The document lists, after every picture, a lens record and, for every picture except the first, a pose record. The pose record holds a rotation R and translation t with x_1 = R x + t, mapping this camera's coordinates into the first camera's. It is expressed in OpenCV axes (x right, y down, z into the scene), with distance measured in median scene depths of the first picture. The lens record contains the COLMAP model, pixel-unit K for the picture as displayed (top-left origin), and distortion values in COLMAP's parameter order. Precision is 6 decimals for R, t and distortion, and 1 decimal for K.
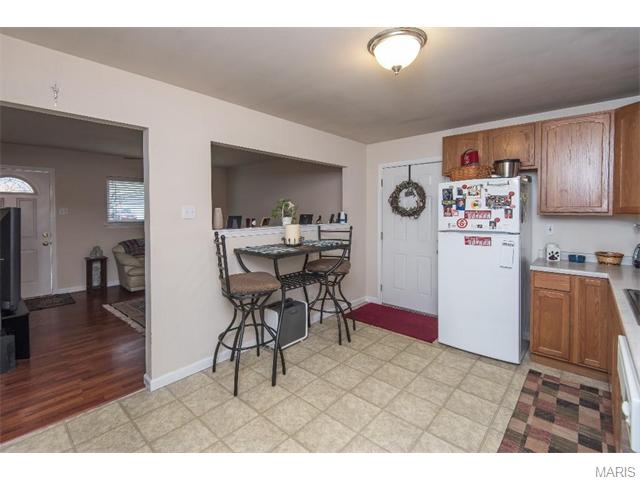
lens RADIAL K [[296.9, 0, 319.4], [0, 296.9, 219.0], [0, 0, 1]] dist [0.001557, 0.000296]
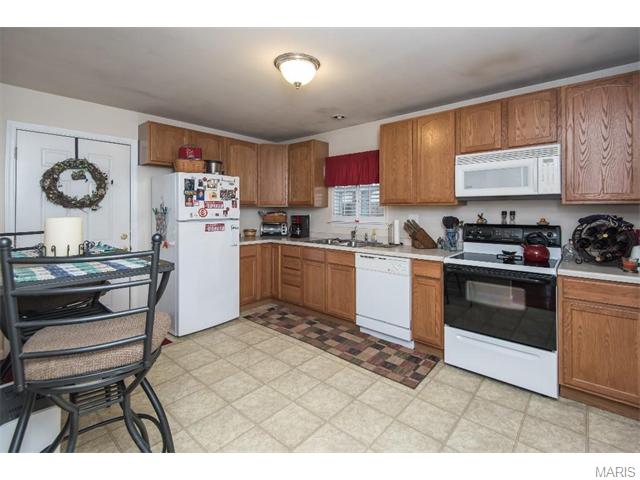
lens RADIAL K [[300.2, 0, 321.9], [0, 300.2, 207.9], [0, 0, 1]] dist [-0.000009, -0.000122]
pose [[-0.023606, 0.009537, 0.999676, -0.643589], [0.022201, 0.999713, -0.009014, 0.017259], [-0.999475, 0.021981, -0.023811, 0.599683]]
